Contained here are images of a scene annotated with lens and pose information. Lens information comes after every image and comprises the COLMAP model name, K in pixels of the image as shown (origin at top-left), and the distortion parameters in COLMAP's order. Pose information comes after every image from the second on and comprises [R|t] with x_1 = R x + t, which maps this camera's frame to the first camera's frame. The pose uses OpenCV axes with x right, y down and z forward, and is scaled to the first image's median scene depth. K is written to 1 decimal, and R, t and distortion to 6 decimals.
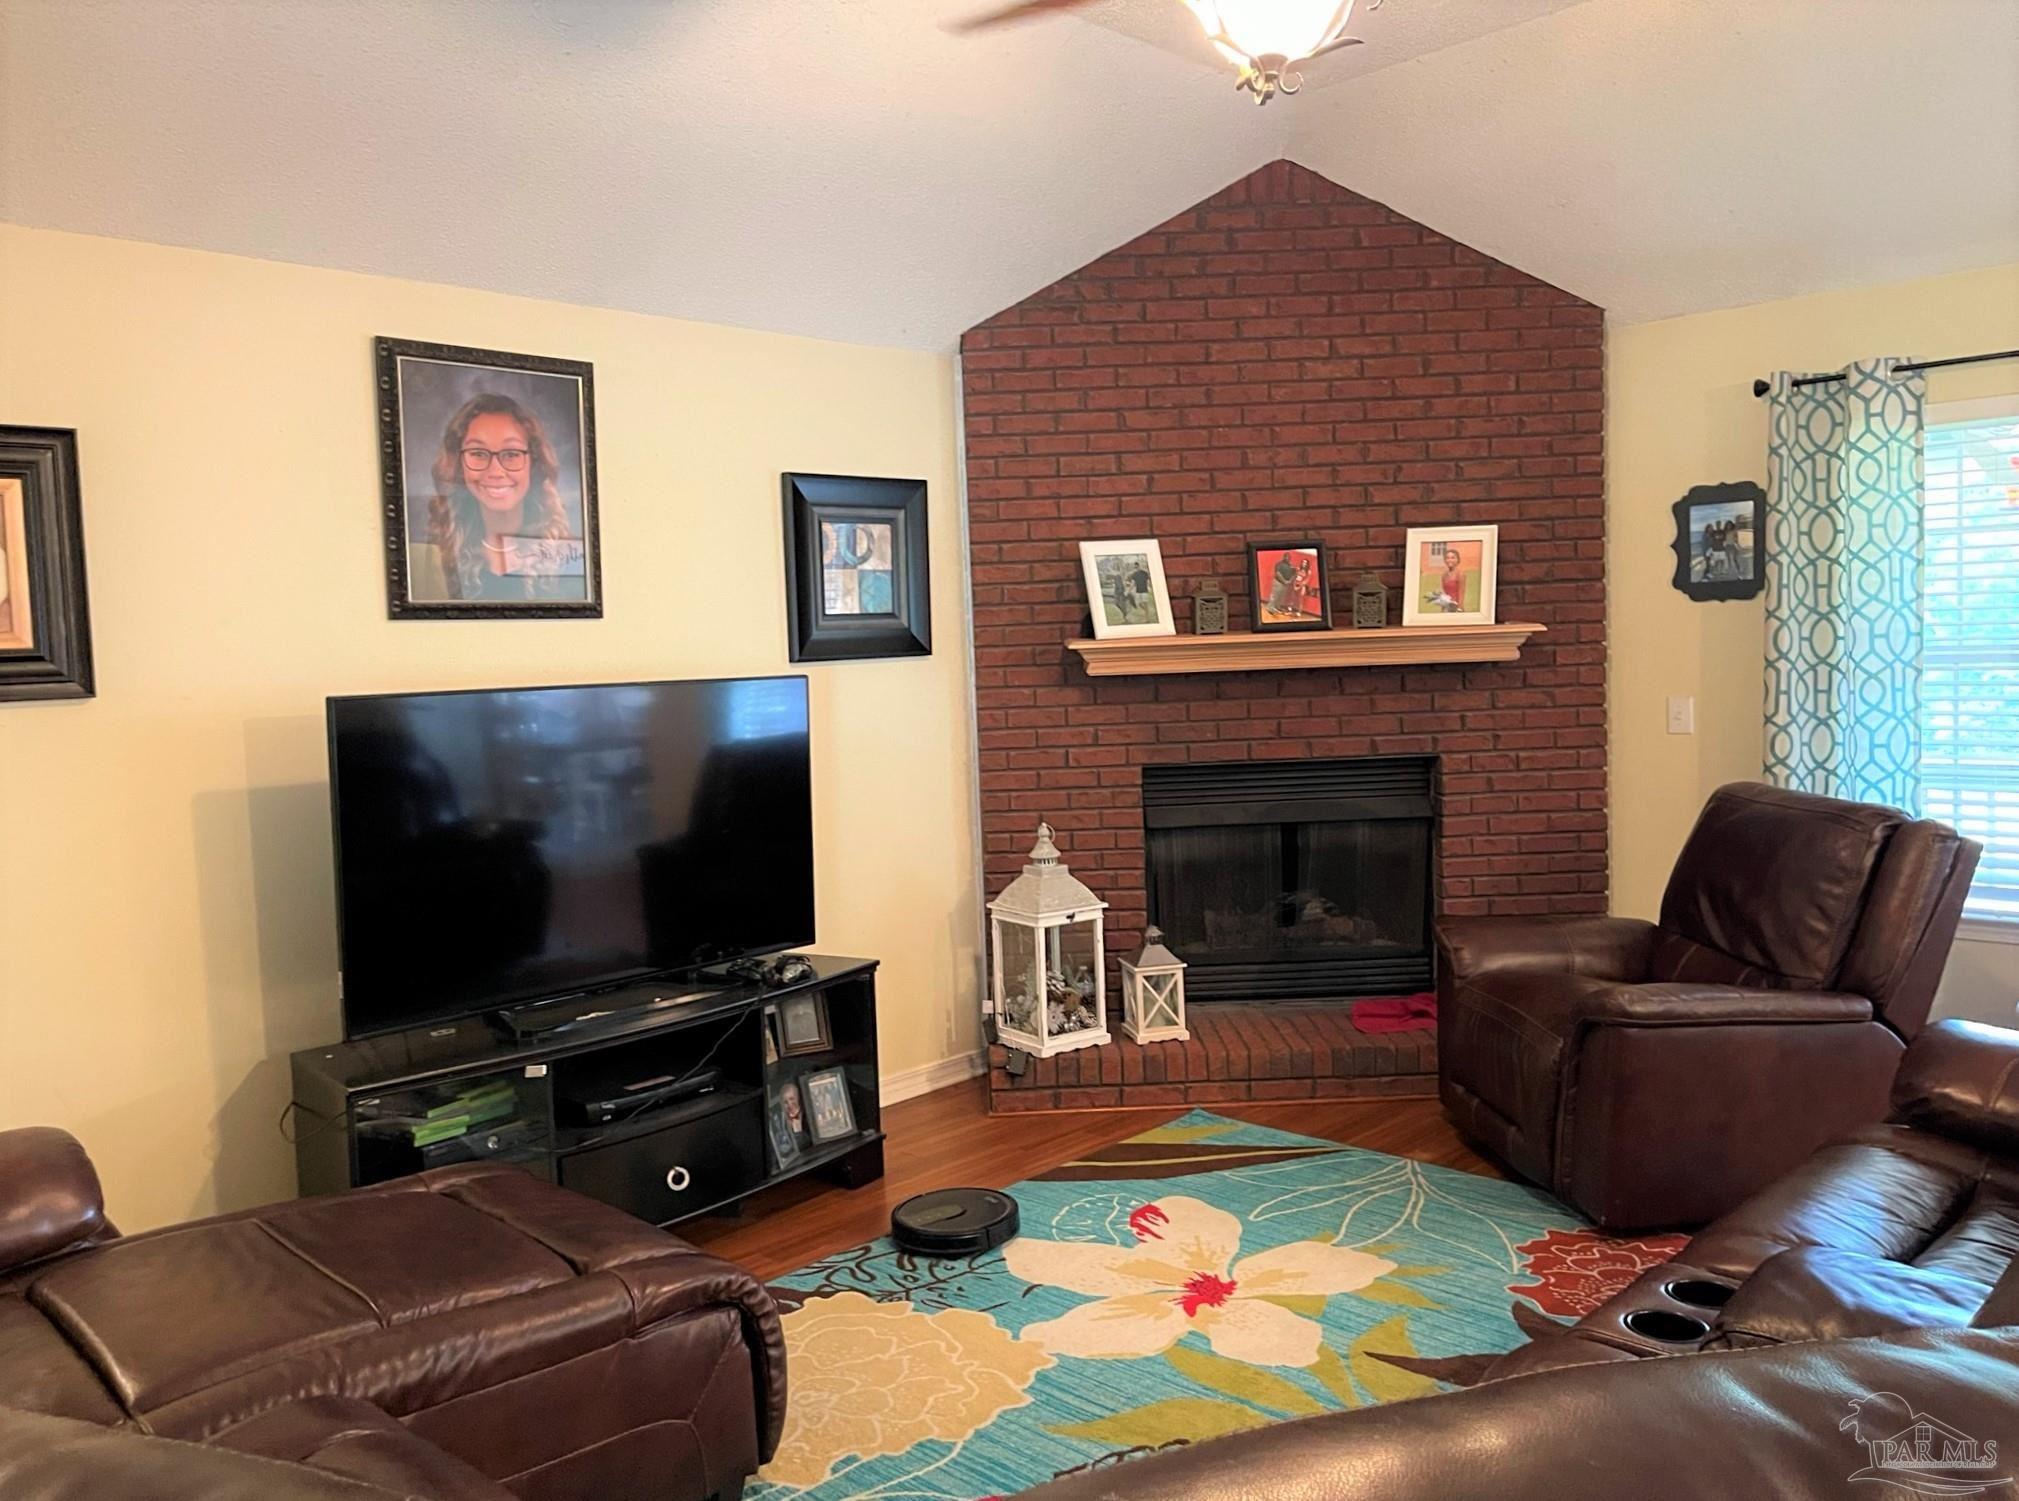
lens RADIAL K [[1564.3, 0, 1009.5], [0, 1564.3, 750.5], [0, 0, 1]] dist [-0.004107, -0.005204]
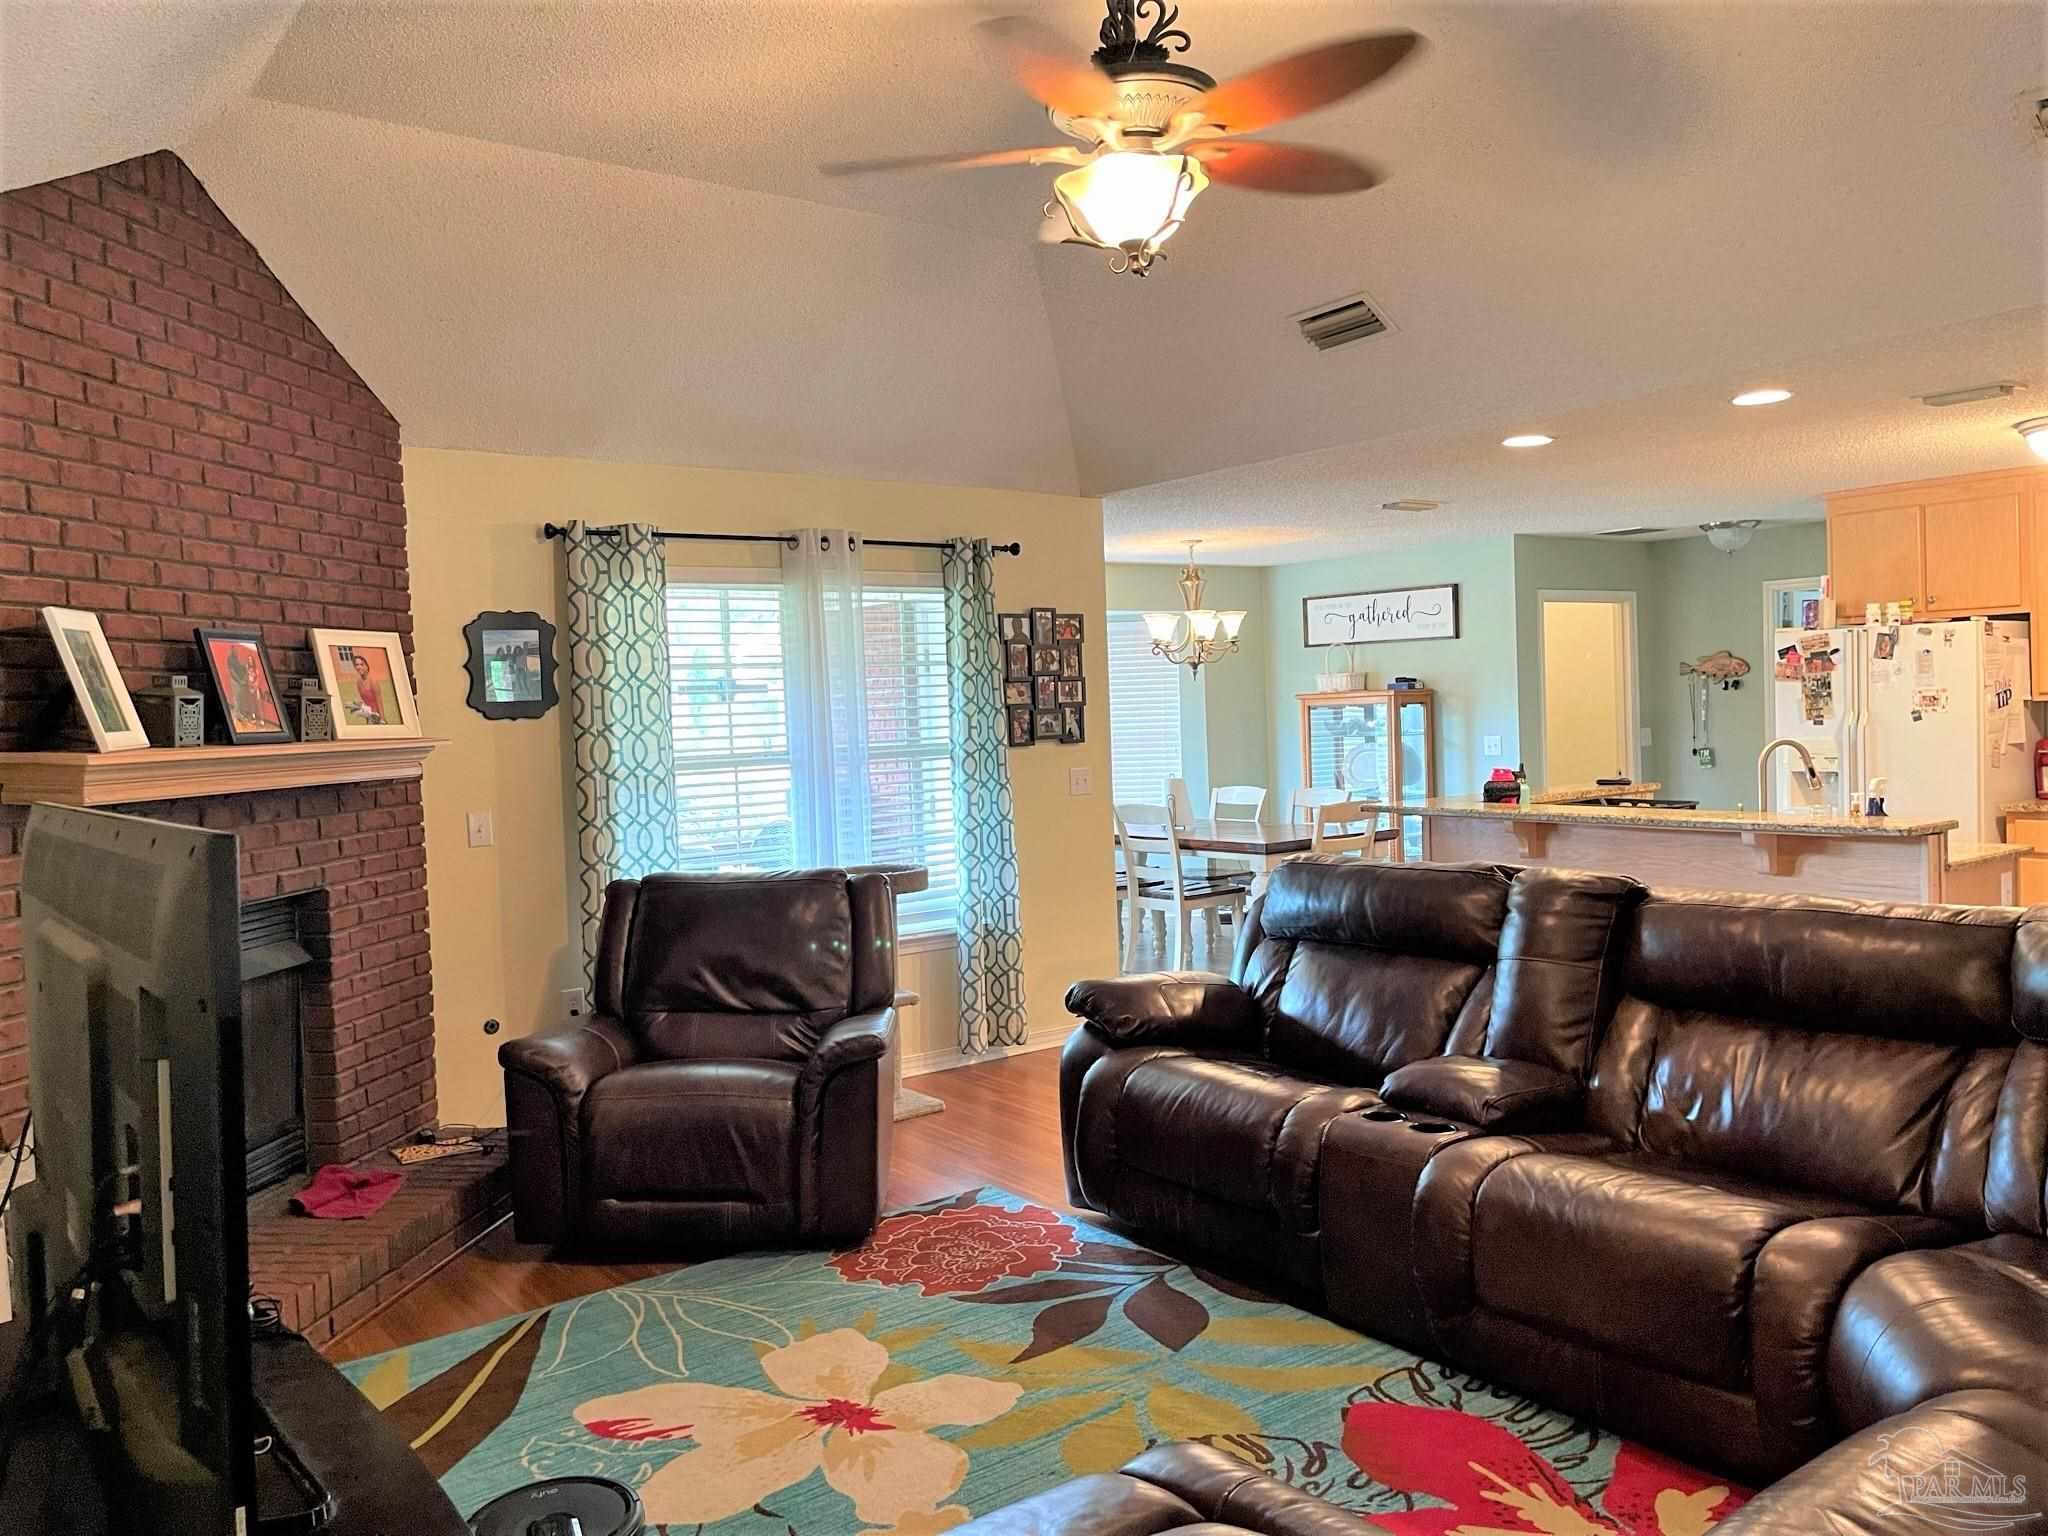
lens RADIAL K [[1531.6, 0, 1024.0], [0, 1531.6, 768.0], [0, 0, 1]] dist [0.003869, -0.001354]
pose [[0.135689, -0.005751, 0.990735, -0.546519], [0.100449, 0.994910, -0.007982, -0.018369], [-0.985646, 0.100601, 0.135576, 0.510768]]
